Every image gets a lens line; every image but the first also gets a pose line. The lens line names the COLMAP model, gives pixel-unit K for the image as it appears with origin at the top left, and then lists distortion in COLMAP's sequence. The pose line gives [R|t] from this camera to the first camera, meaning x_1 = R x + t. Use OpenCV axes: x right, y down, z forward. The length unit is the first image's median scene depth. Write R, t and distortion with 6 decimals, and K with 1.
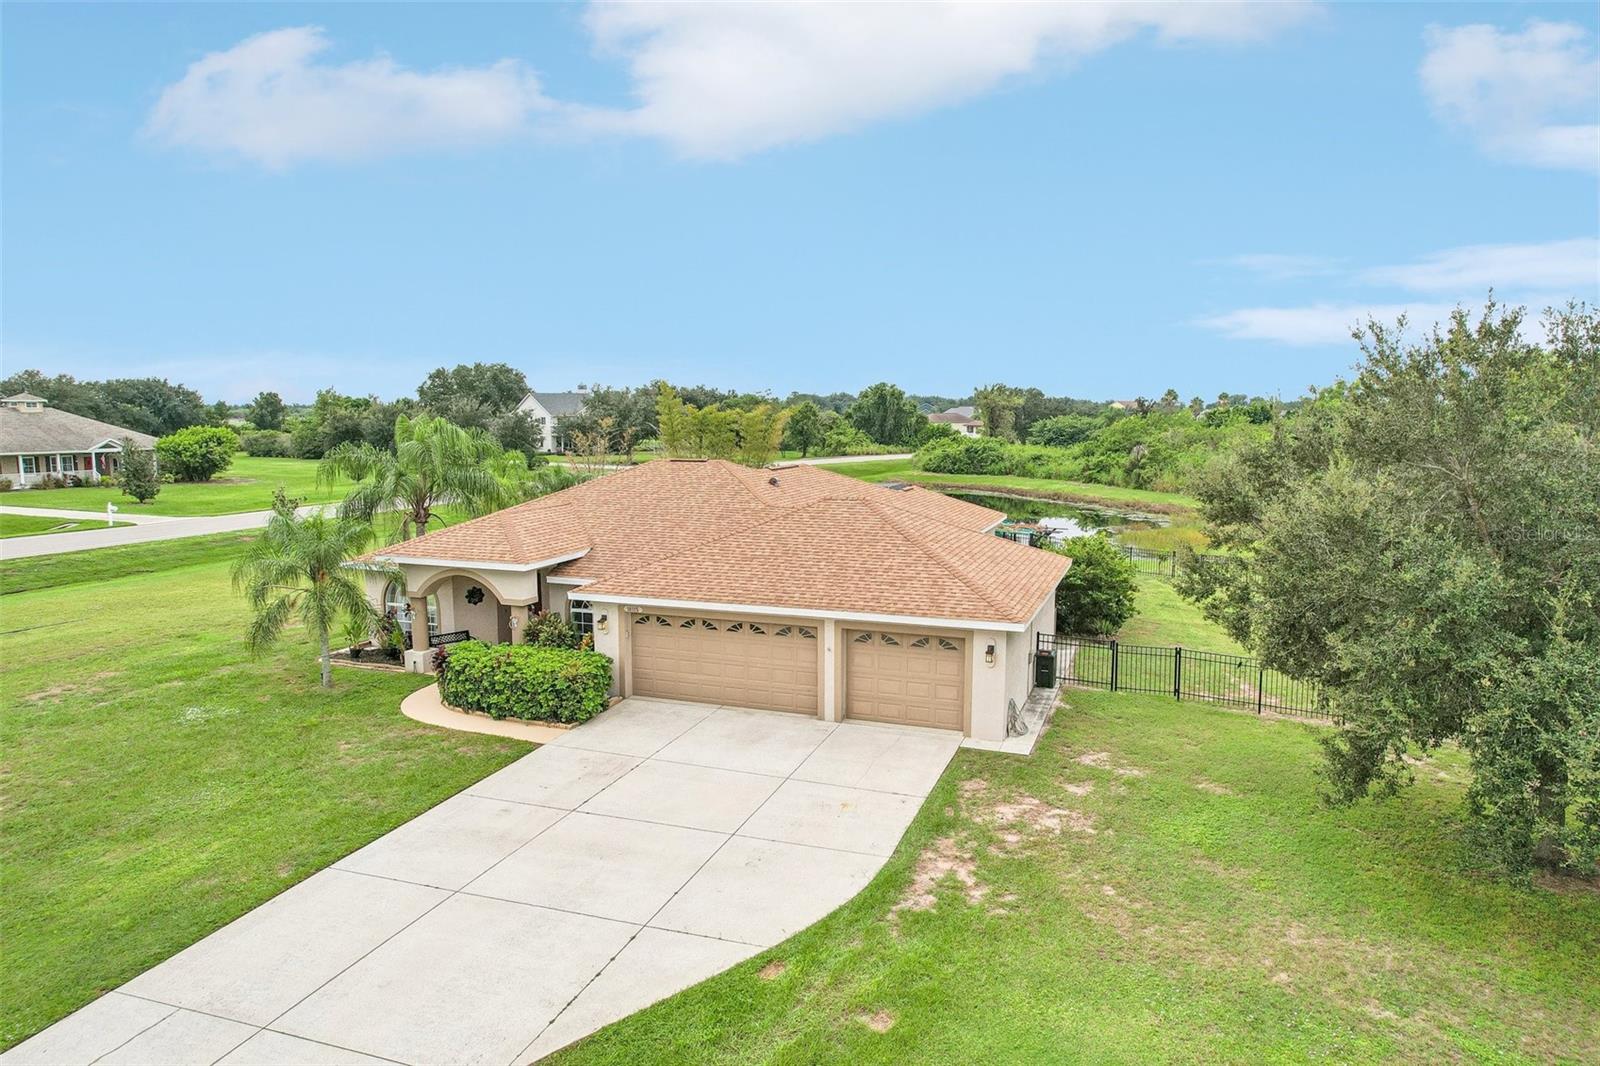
lens RADIAL K [[1023.1, 0, 800.0], [0, 1023.1, 533.0], [0, 0, 1]] dist [-0.082838, 0.085494]
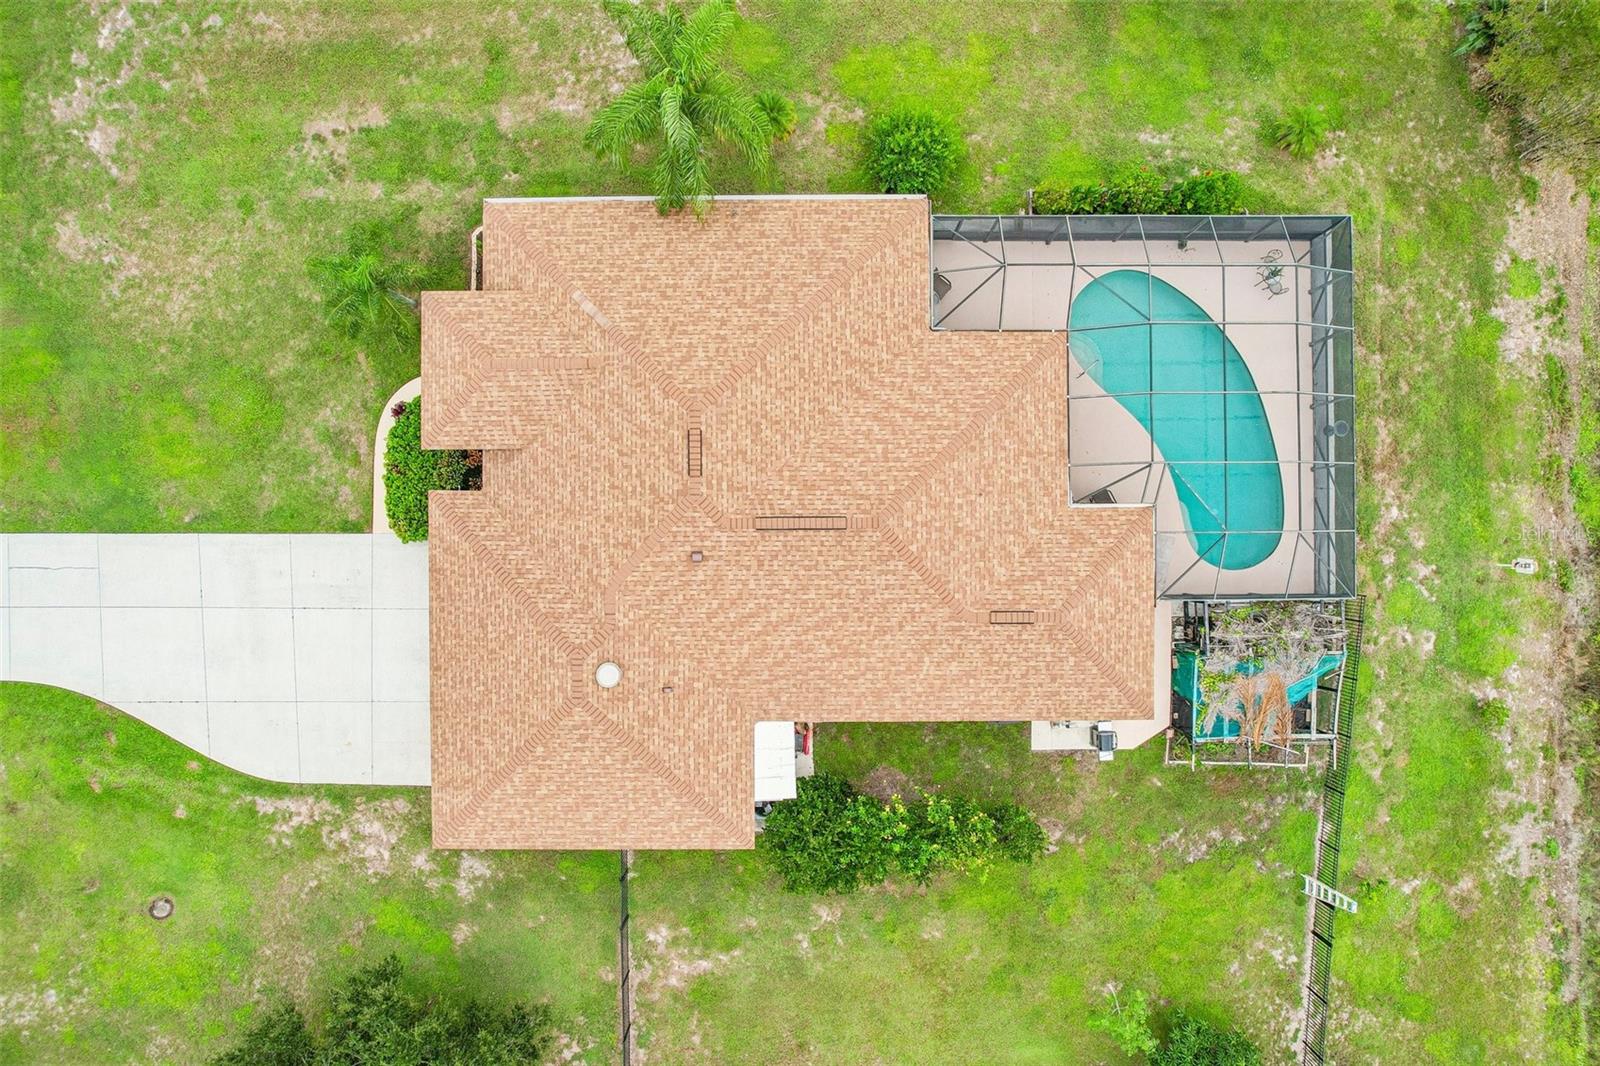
lens RADIAL K [[1027.3, 0, 800.0], [0, 1027.3, 533.0], [0, 0, 1]] dist [-0.095153, 0.098226]
pose [[0.355680, 0.934602, -0.003290, -0.012864], [-0.107513, 0.044413, 0.993211, -1.258011], [0.928403, -0.352911, 0.116279, 1.285809]]
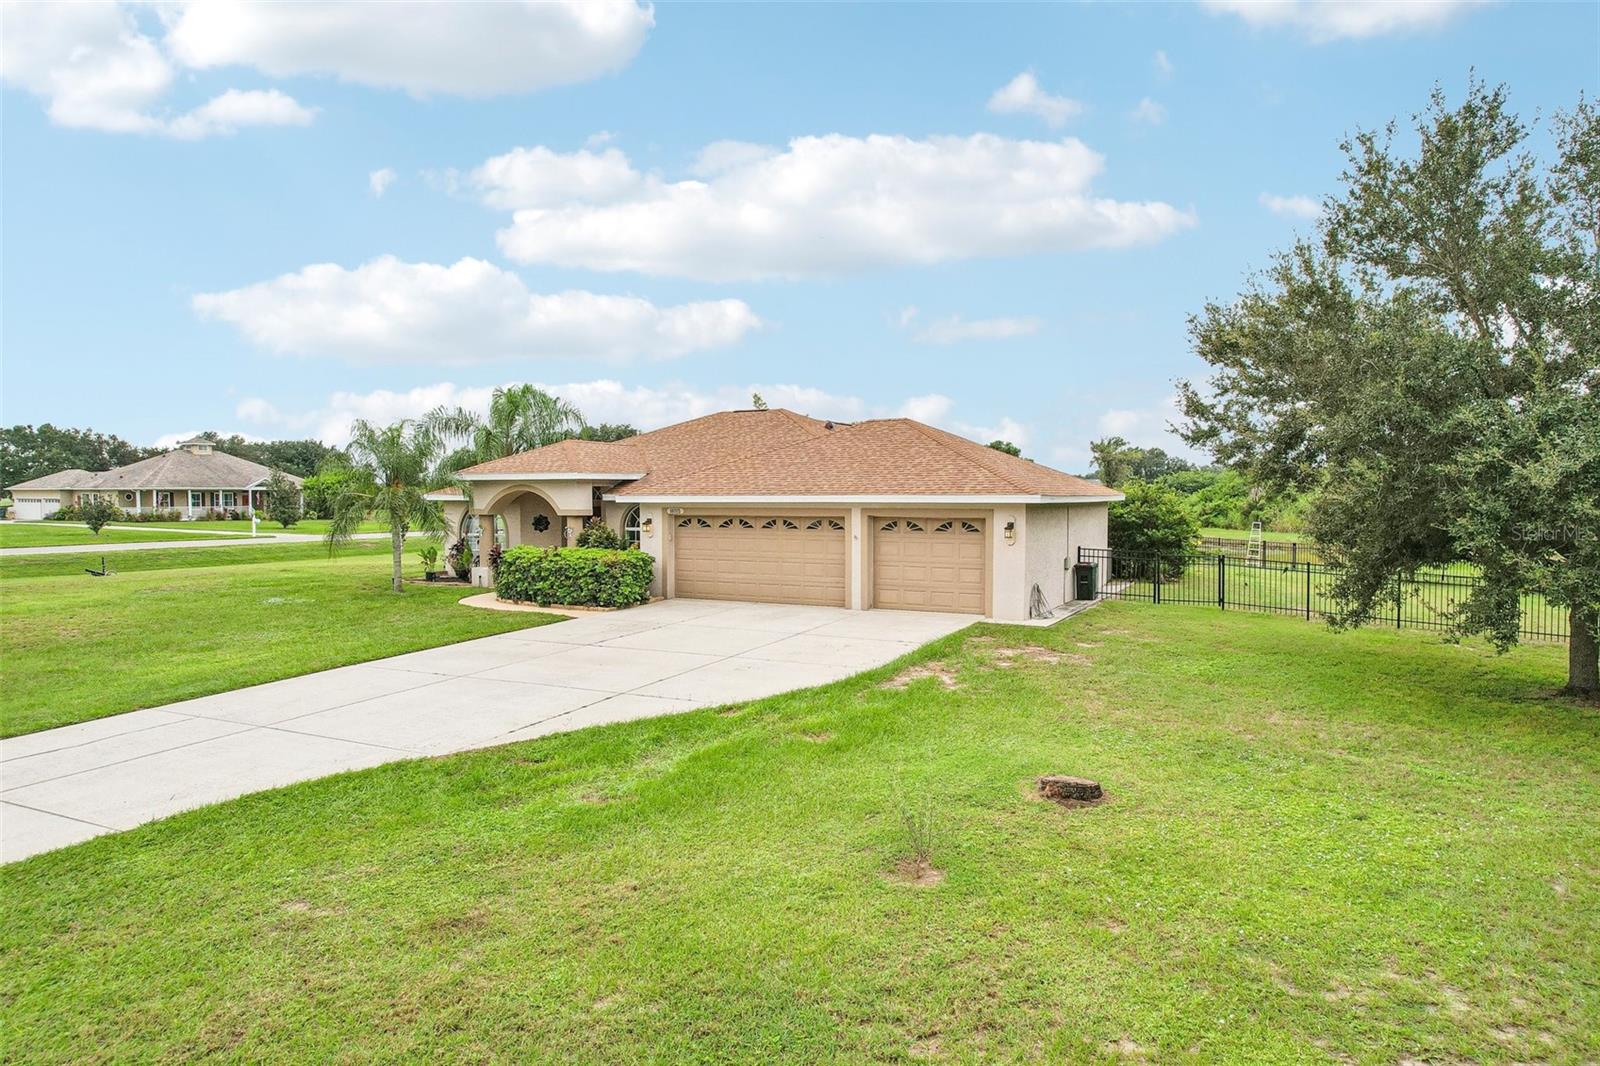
lens RADIAL K [[1022.9, 0, 799.6], [0, 1022.9, 542.4], [0, 0, 1]] dist [-0.071566, 0.065244]
pose [[0.992174, 0.004535, -0.124777, 0.094739], [-0.013536, 0.997358, -0.071378, 0.182414], [0.124124, 0.072508, 0.989614, -0.018747]]
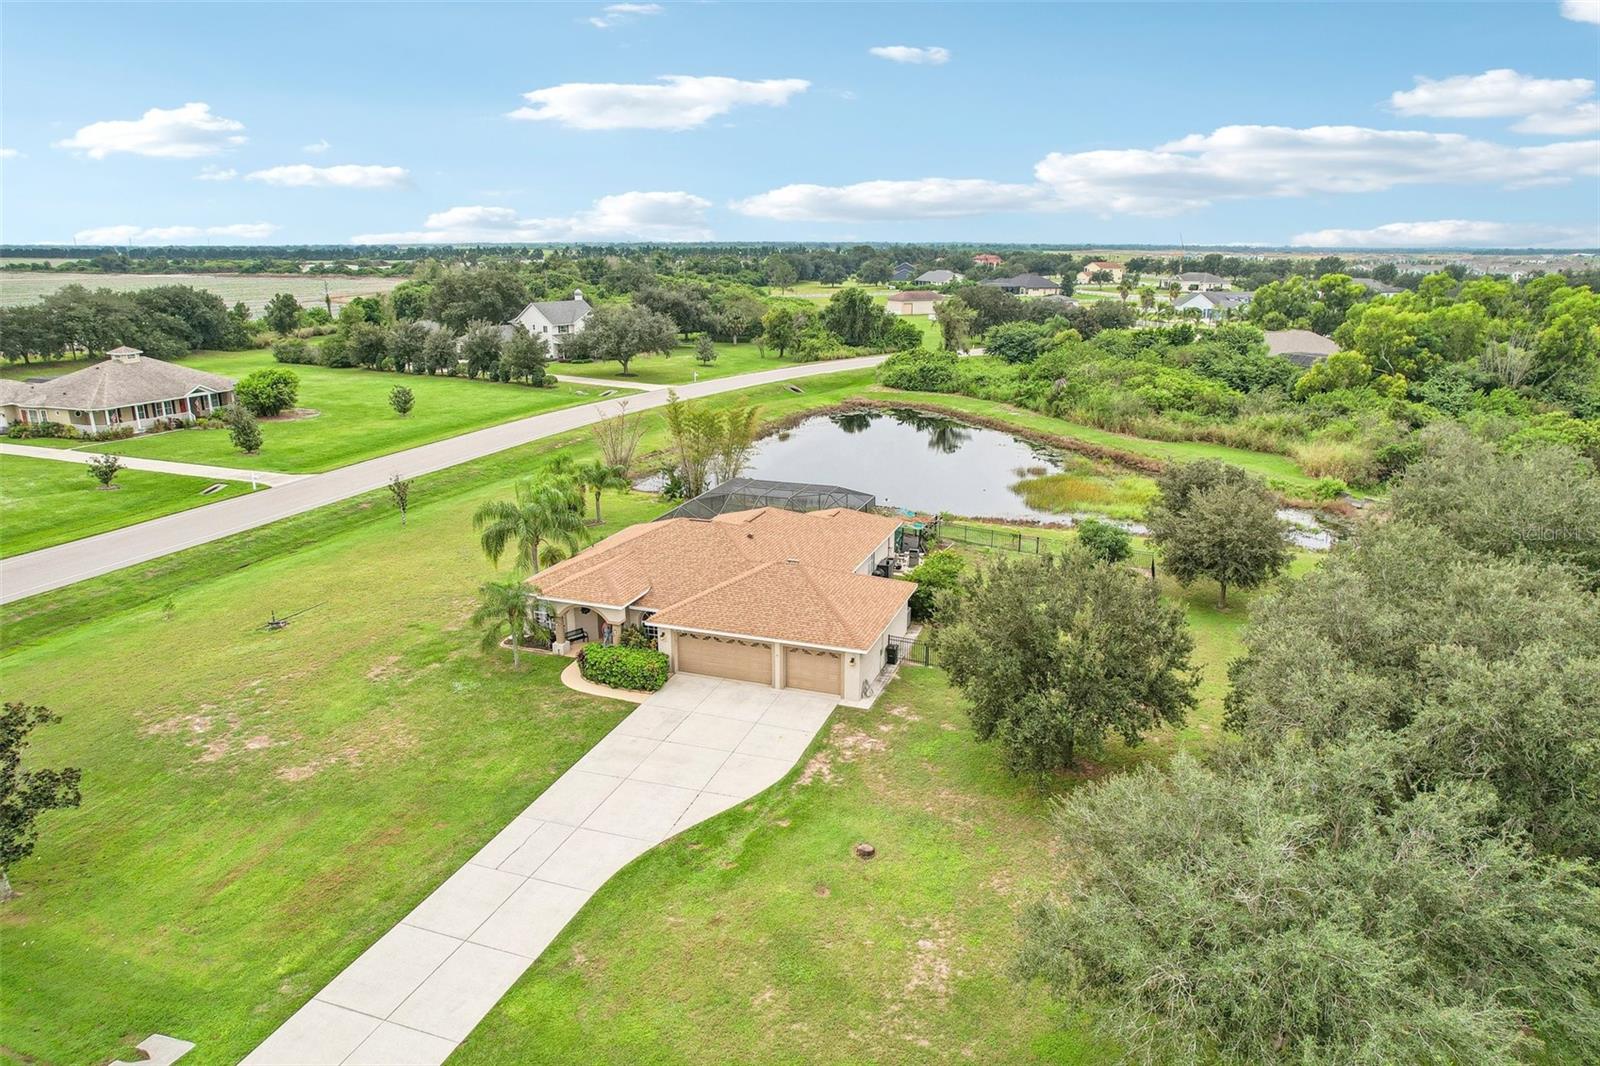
lens RADIAL K [[1037.1, 0, 802.5], [0, 1037.1, 521.4], [0, 0, 1]] dist [-0.069877, 0.064048]
pose [[0.999821, -0.003376, 0.018592, 0.039572], [0.000658, 0.989528, 0.144343, -0.427108], [-0.018885, -0.144305, 0.989353, -0.962530]]
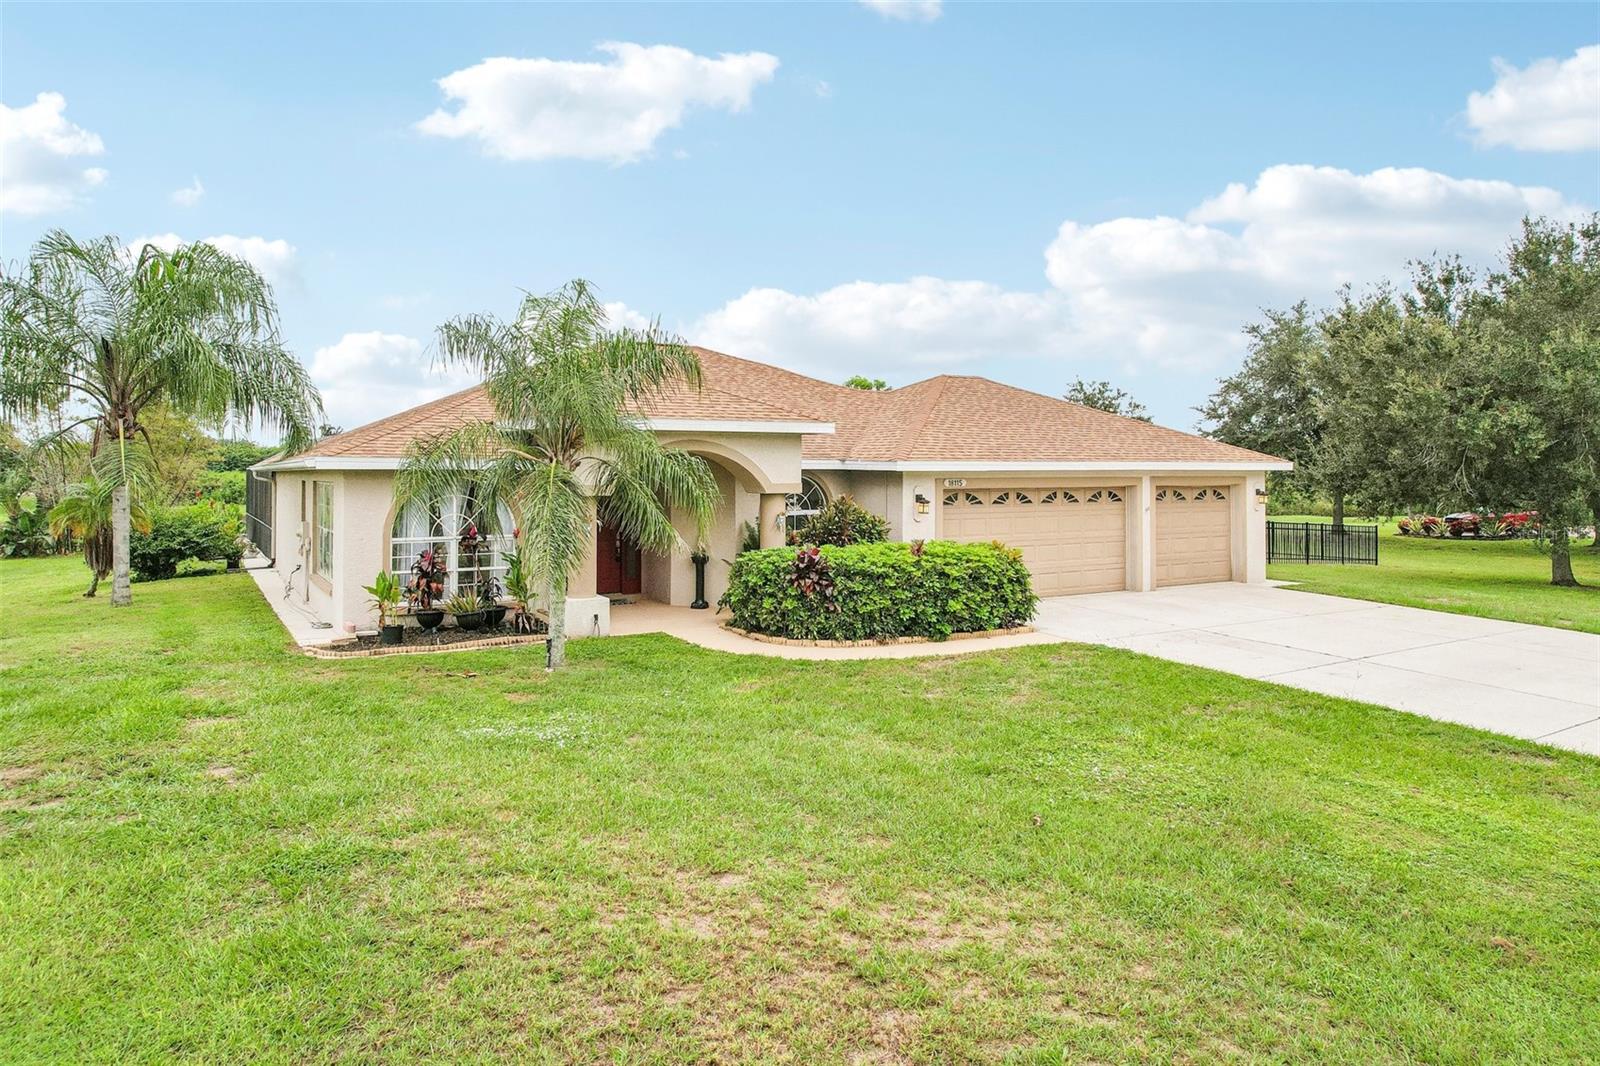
lens RADIAL K [[1037.1, 0, 802.5], [0, 1037.1, 521.4], [0, 0, 1]] dist [-0.069877, 0.064048]
pose [[0.627222, -0.038012, 0.777913, -0.827002], [0.094547, 0.995138, -0.027605, 0.114469], [-0.773081, 0.090864, 0.627766, 0.626417]]
